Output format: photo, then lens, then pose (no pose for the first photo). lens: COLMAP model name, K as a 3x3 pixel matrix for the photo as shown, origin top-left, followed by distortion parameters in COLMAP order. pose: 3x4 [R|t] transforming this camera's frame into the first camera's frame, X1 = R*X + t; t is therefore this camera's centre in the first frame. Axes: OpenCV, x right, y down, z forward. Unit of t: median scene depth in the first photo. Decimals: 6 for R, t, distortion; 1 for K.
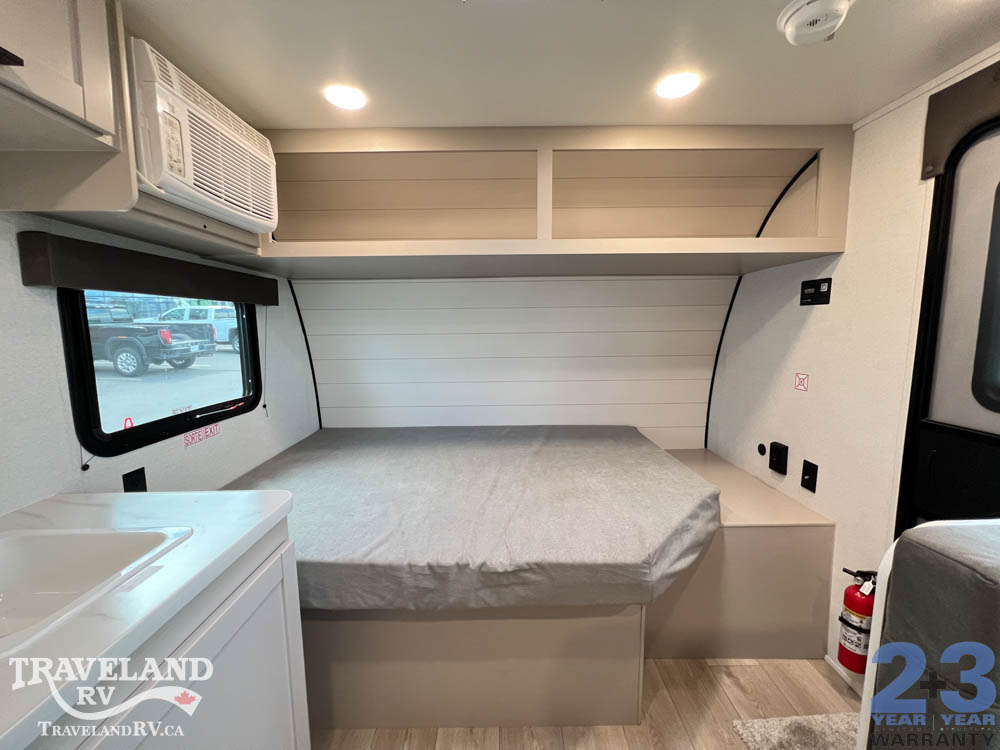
lens RADIAL K [[398.7, 0, 497.9], [0, 398.7, 372.9], [0, 0, 1]] dist [-0.000991, 0.000409]
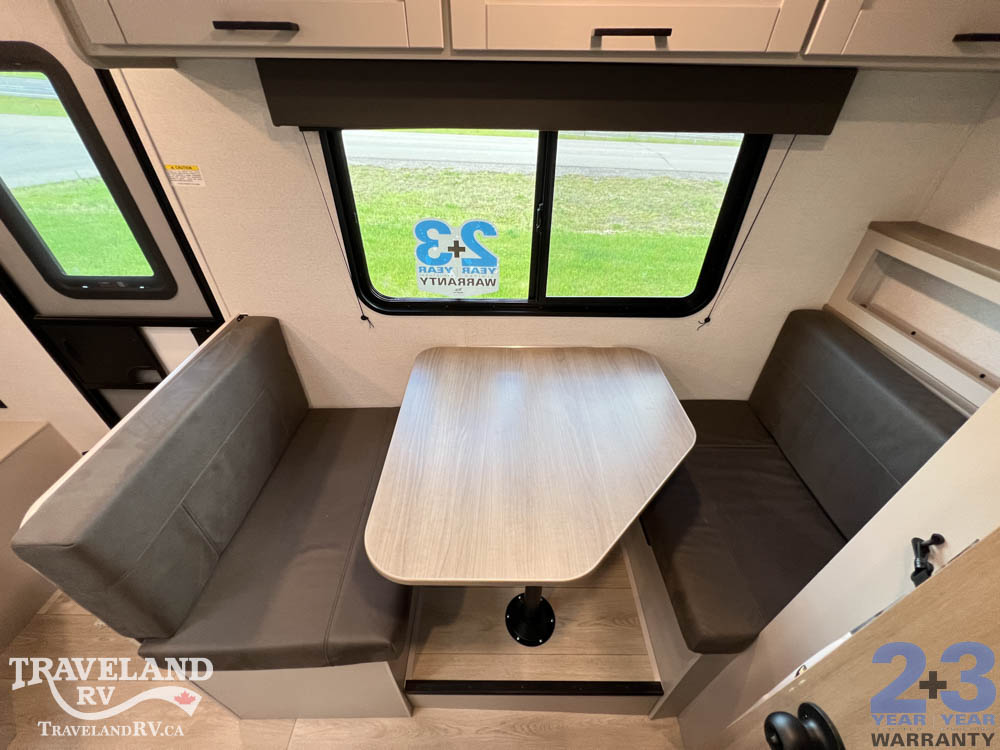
lens RADIAL K [[398.7, 0, 499.3], [0, 398.7, 372.1], [0, 0, 1]] dist [-0.000991, 0.000409]
pose [[0.005748, -0.597780, 0.801640, 0.121278], [0.103184, 0.797729, 0.594123, -0.254255], [-0.994646, 0.079301, 0.066267, -0.280612]]
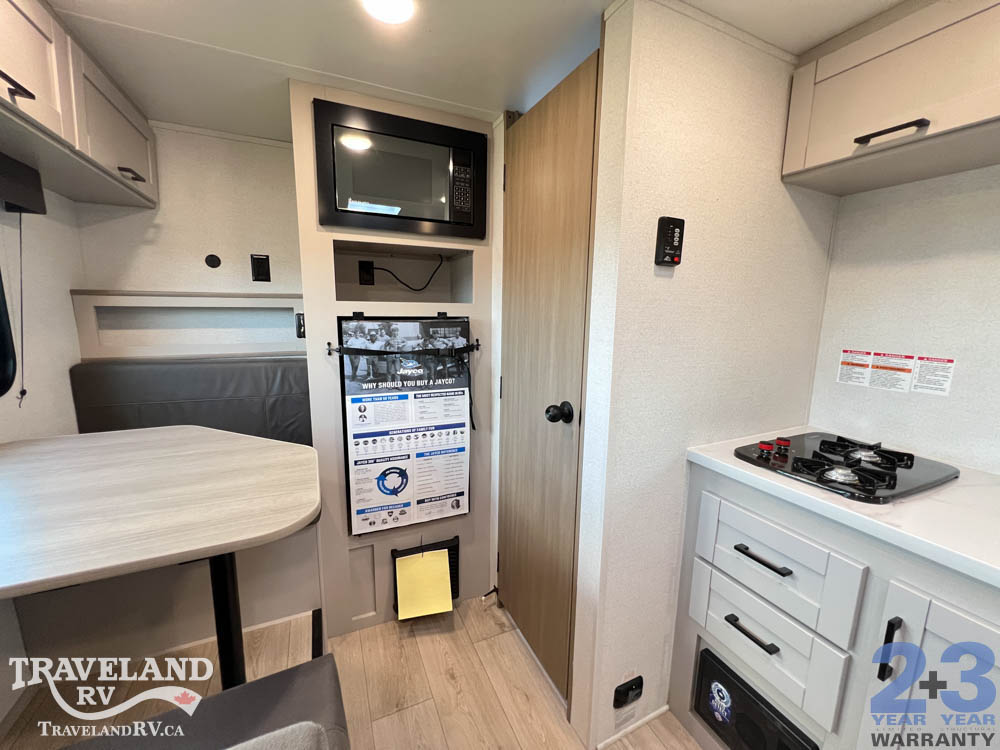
lens RADIAL K [[398.7, 0, 497.7], [0, 398.7, 373.9], [0, 0, 1]] dist [-0.000991, 0.000409]
pose [[-0.910925, 0.058425, -0.408415, 0.380282], [-0.056645, 0.962836, 0.264078, -0.058095], [0.408666, 0.263690, -0.873762, 0.482231]]
